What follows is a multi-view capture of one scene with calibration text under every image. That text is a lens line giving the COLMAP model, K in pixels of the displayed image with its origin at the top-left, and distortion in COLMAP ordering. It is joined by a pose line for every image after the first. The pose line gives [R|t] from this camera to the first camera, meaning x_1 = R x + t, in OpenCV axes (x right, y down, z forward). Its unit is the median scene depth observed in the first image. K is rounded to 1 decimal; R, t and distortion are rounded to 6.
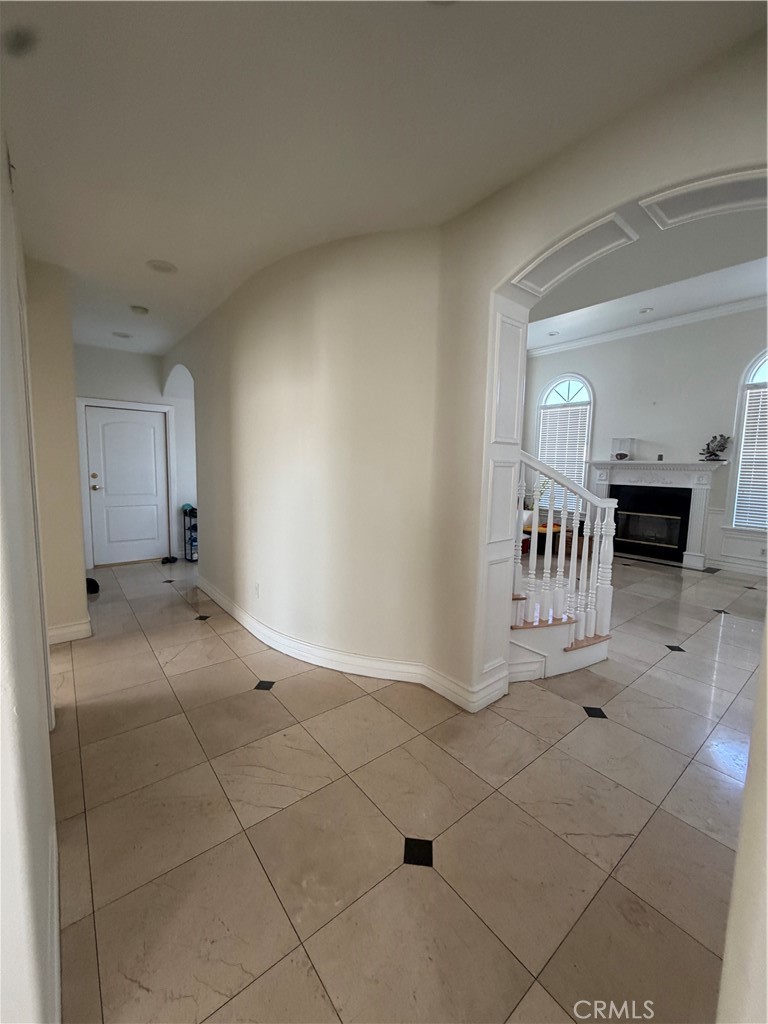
lens RADIAL K [[406.7, 0, 385.7], [0, 406.7, 507.9], [0, 0, 1]] dist [0.000784, 0.000498]
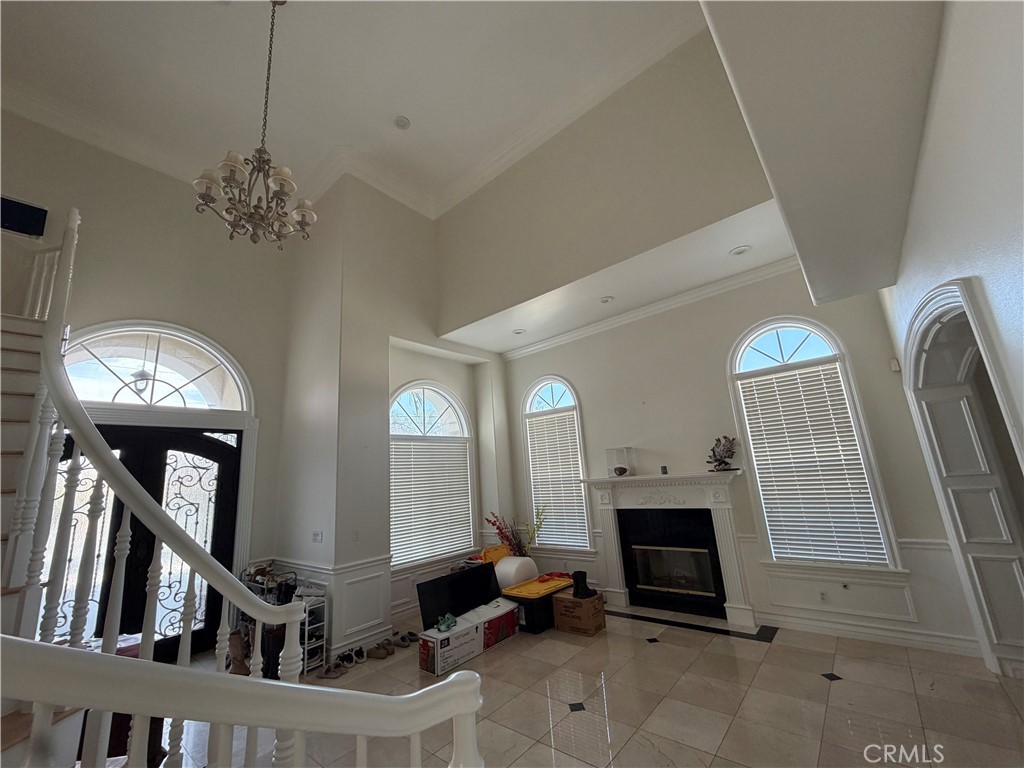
lens RADIAL K [[406.7, 0, 512.1], [0, 406.7, 386.1], [0, 0, 1]] dist [0.000784, 0.000498]
pose [[0.979461, -0.055602, 0.193815, 0.237837], [0.114232, 0.945105, -0.306149, -0.067134], [-0.166153, 0.322001, 0.932045, 0.262808]]
